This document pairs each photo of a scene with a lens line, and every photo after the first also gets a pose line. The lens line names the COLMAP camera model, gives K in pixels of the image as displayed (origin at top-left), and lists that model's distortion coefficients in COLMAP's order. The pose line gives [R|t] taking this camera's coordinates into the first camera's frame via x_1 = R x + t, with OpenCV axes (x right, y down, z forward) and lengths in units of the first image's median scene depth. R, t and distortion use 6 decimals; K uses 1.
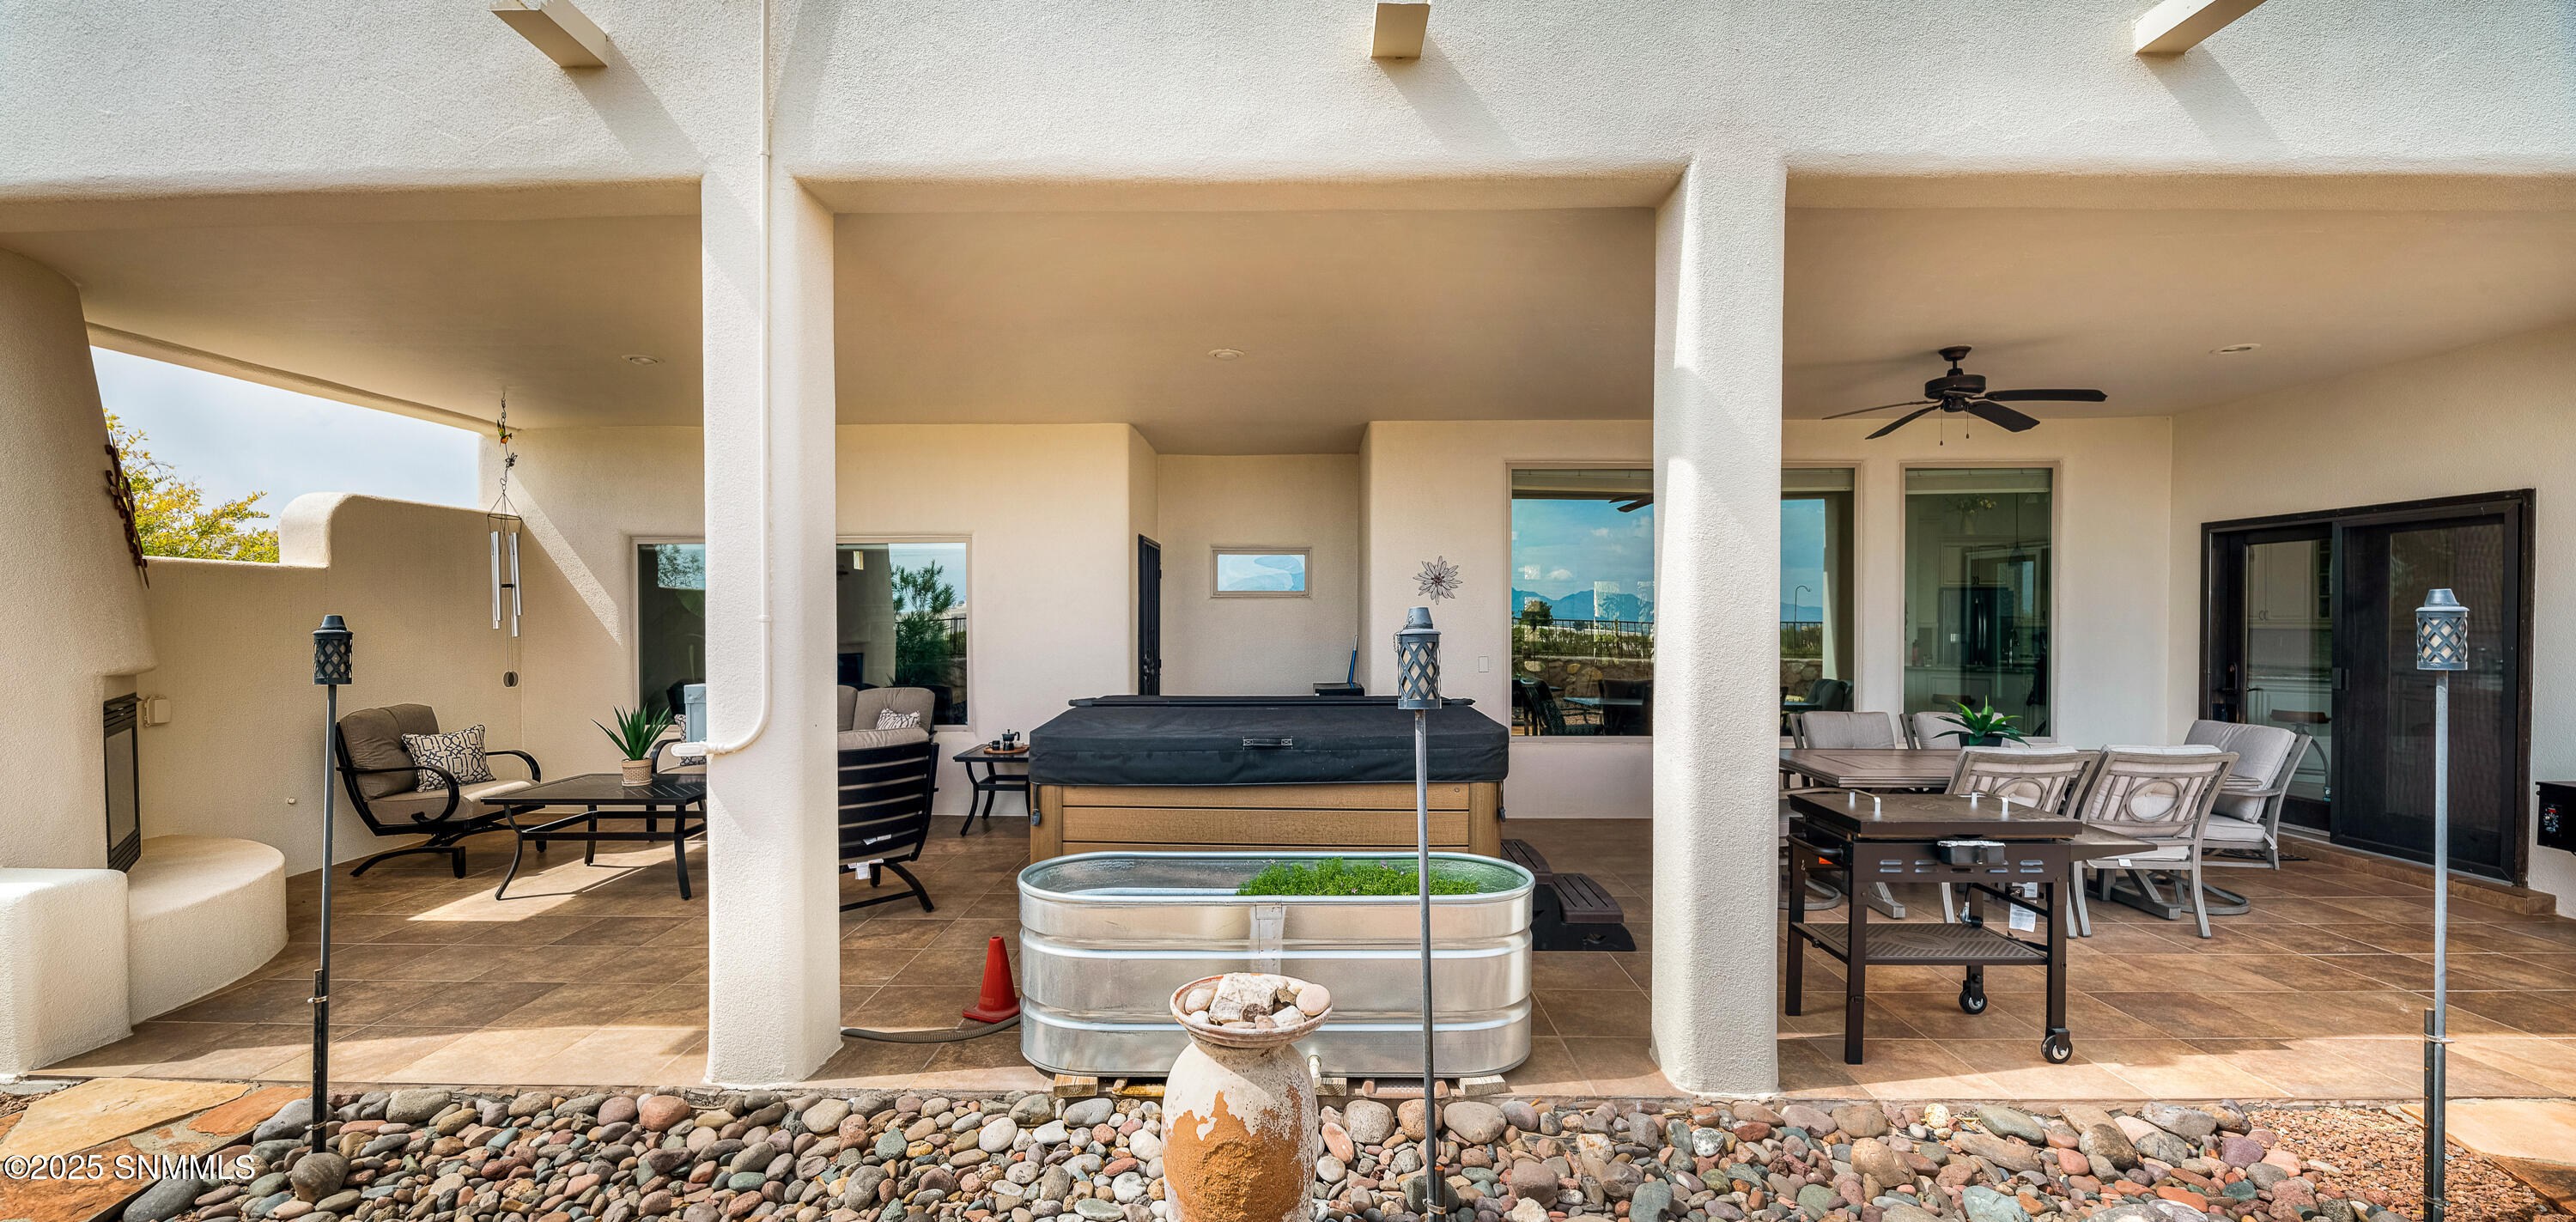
lens RADIAL K [[1007.2, 0, 1282.9], [0, 1007.2, 618.3], [0, 0, 1]] dist [-0.000403, -0.000055]
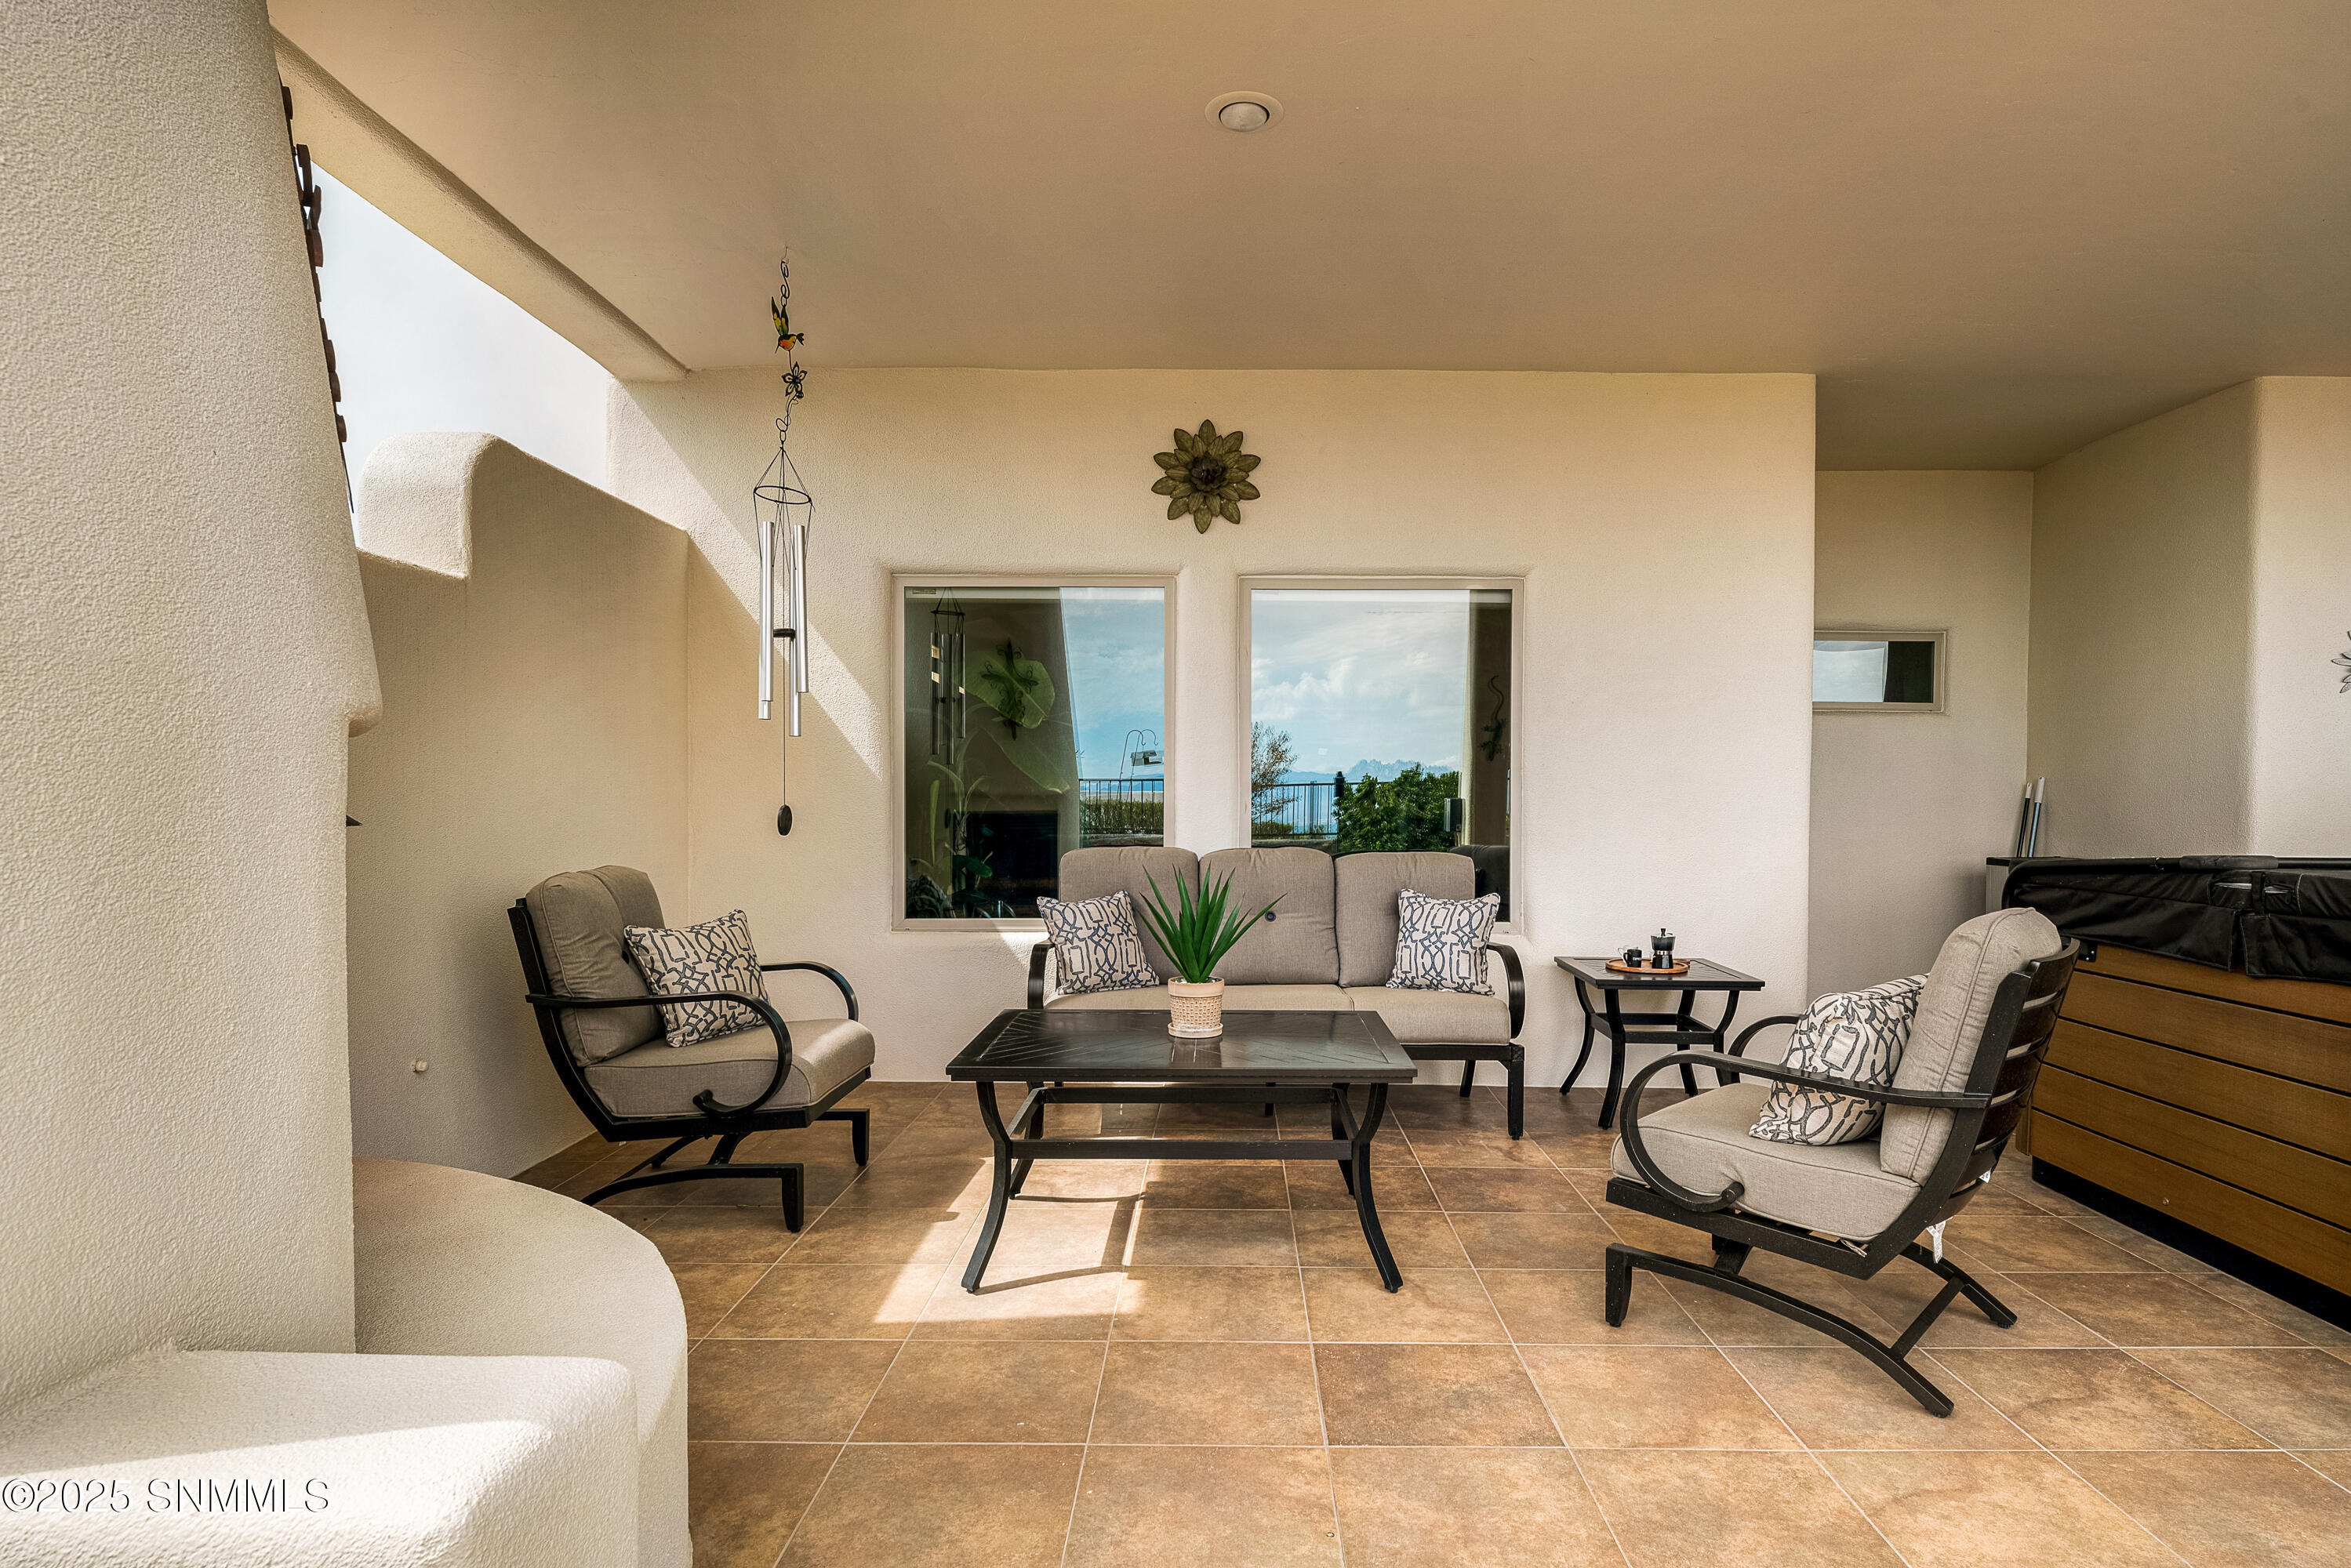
lens RADIAL K [[1255.0, 0, 1178.1], [0, 1255.0, 802.8], [0, 0, 1]] dist [0.006606, 0.000918]
pose [[0.999614, 0.007261, 0.026810, -0.629182], [-0.006999, 0.999927, -0.009858, 0.060386], [-0.026880, 0.009667, 0.999592, 0.394228]]
